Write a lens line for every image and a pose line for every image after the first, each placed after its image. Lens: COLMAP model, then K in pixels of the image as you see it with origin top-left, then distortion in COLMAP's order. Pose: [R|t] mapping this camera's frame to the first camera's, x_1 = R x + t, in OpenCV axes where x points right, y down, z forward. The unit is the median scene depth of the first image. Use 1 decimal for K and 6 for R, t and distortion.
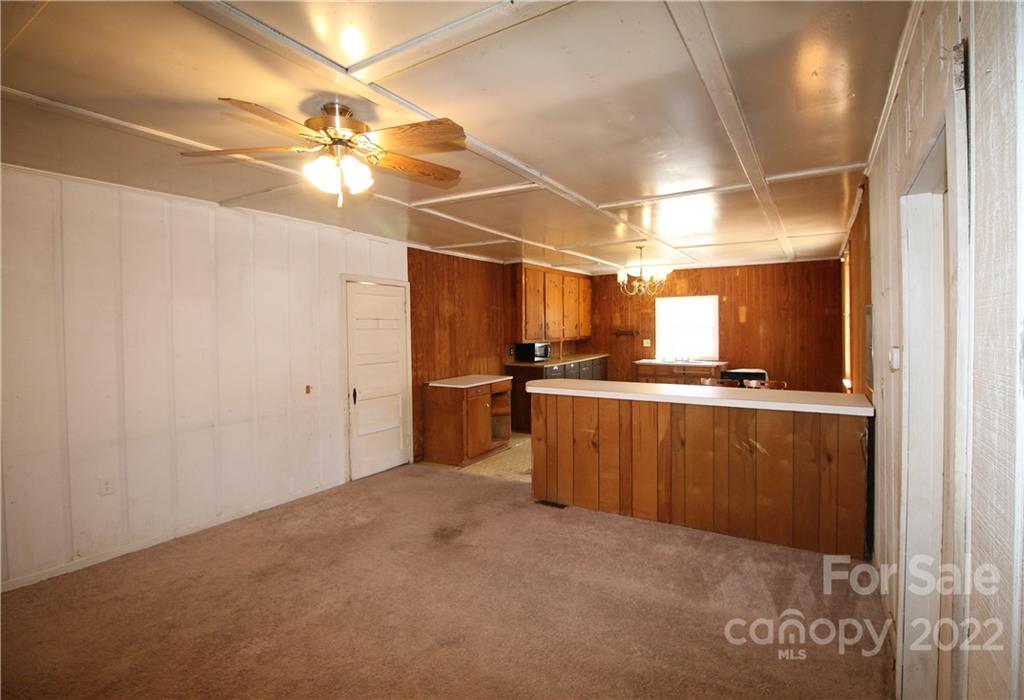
lens RADIAL K [[496.0, 0, 512.8], [0, 496.0, 341.4], [0, 0, 1]] dist [-0.000967, -0.000092]
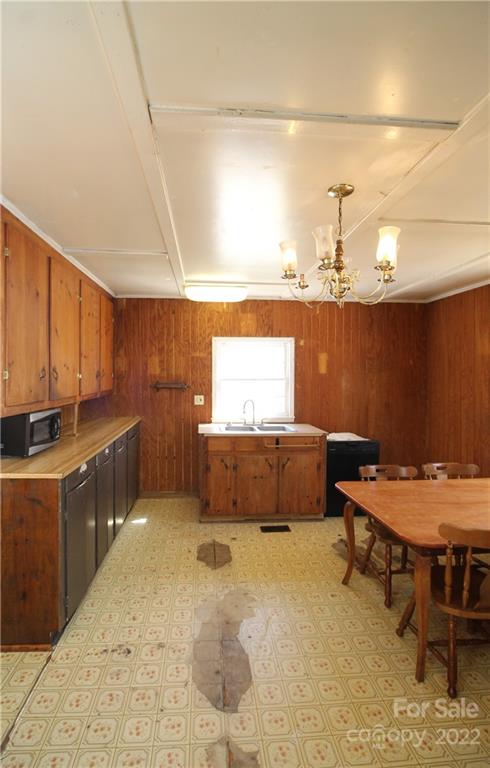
lens RADIAL K [[366.7, 0, 229.4], [0, 366.7, 384.0], [0, 0, 1]] dist [0.000749, -0.015577]
pose [[0.811433, 0.001508, 0.584443, 0.000673], [0.002726, 0.999976, -0.006365, -0.017340], [-0.584439, 0.006758, 0.811410, 0.584455]]
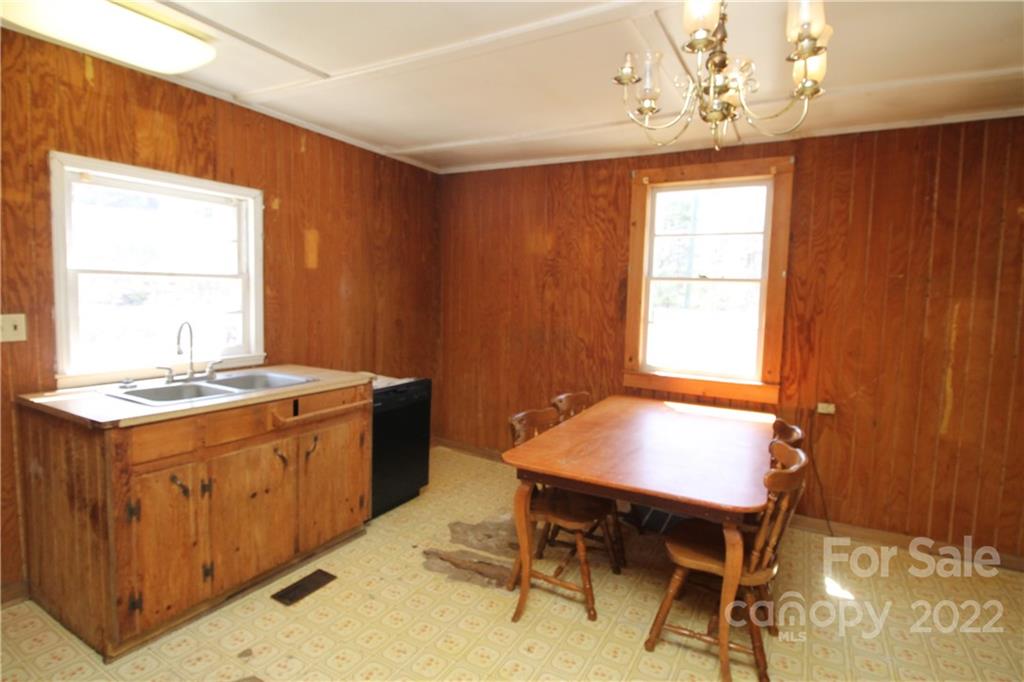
lens RADIAL K [[514.3, 0, 510.5], [0, 514.3, 334.9], [0, 0, 1]] dist [0.001306, -0.017000]
pose [[-0.040622, -0.070357, 0.996694, 0.012828], [-0.001483, 0.997521, 0.070355, -0.011932], [-0.999173, 0.001380, -0.040626, 0.809083]]
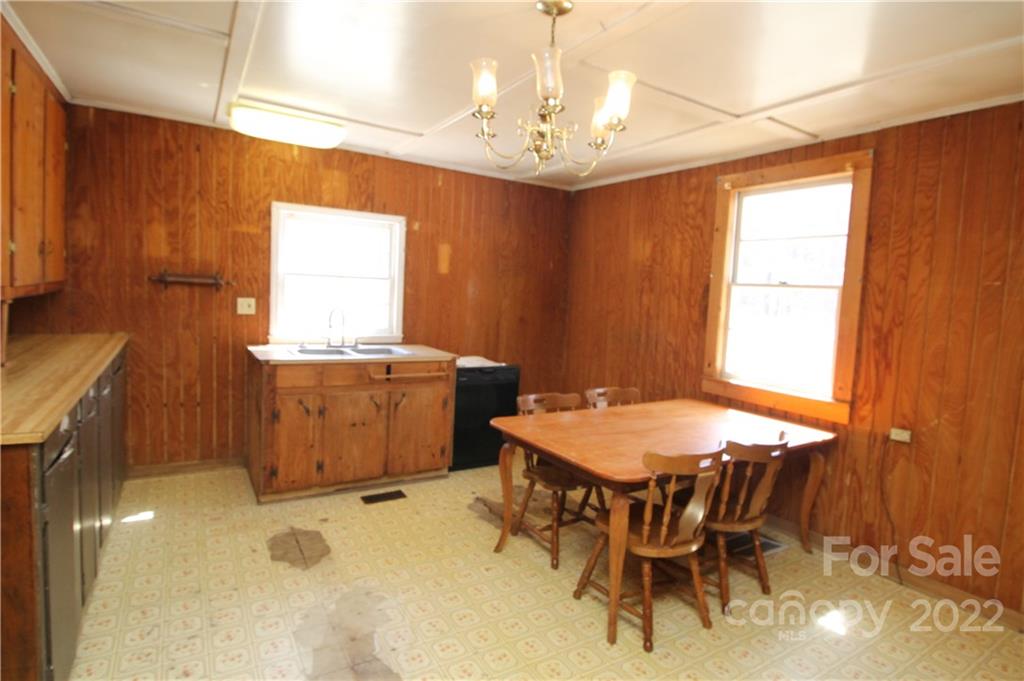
lens RADIAL K [[527.6, 0, 515.9], [0, 527.6, 334.4], [0, 0, 1]] dist [0.001842, -0.017404]
pose [[0.443080, -0.038499, 0.895655, -0.031061], [-0.033494, 0.997669, 0.059453, -0.007491], [-0.895856, -0.056341, 0.440758, 0.632726]]
